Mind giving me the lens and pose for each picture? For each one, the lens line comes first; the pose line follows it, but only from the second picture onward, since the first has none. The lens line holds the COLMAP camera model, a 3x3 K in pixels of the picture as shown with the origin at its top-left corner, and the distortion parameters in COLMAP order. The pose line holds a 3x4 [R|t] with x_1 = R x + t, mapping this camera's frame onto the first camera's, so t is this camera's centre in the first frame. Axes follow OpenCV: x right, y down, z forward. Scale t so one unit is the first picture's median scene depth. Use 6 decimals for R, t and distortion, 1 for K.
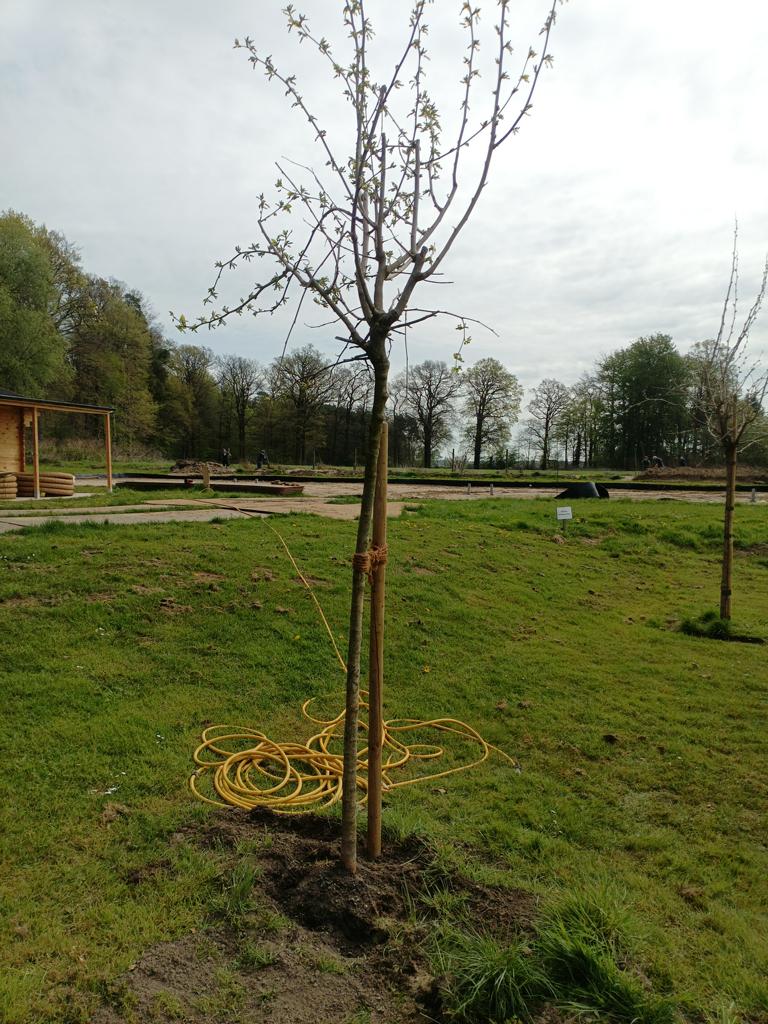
lens RADIAL K [[694.7, 0, 384.0], [0, 694.7, 512.0], [0, 0, 1]] dist [-0.004255, -0.002619]
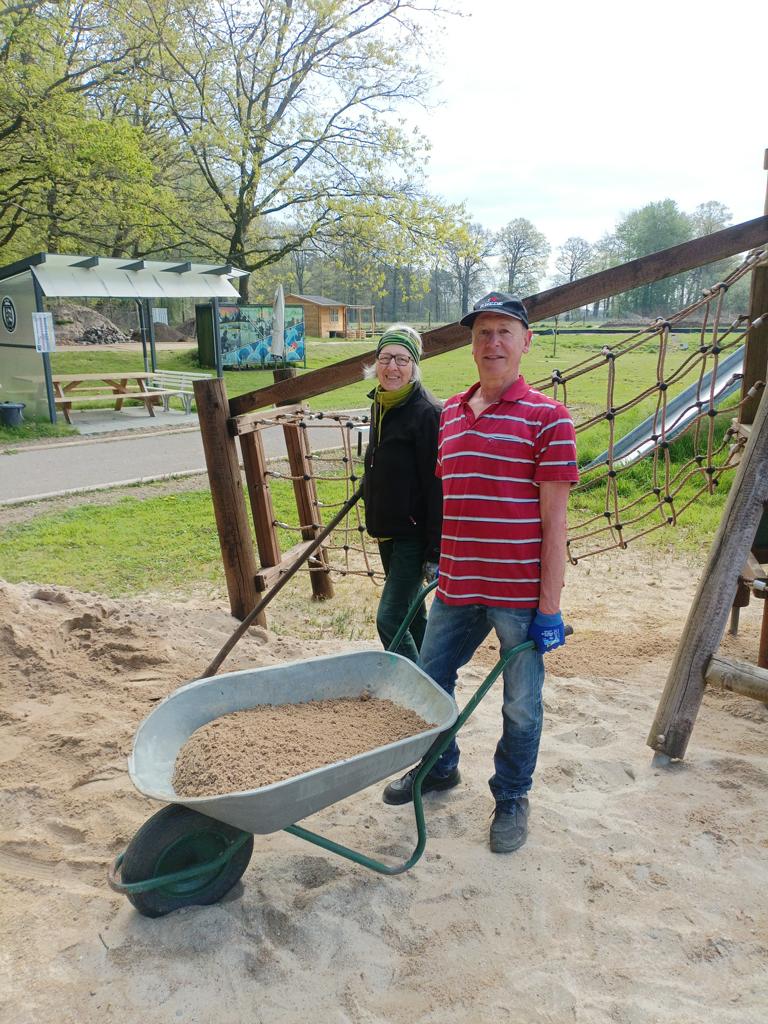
lens RADIAL K [[694.7, 0, 384.0], [0, 694.7, 512.0], [0, 0, 1]] dist [-0.004255, -0.002619]
pose [[0.998927, -0.014420, -0.044003, -0.025280], [0.023009, 0.979231, 0.201436, 0.010343], [0.040184, -0.202232, 0.978513, -0.191358]]
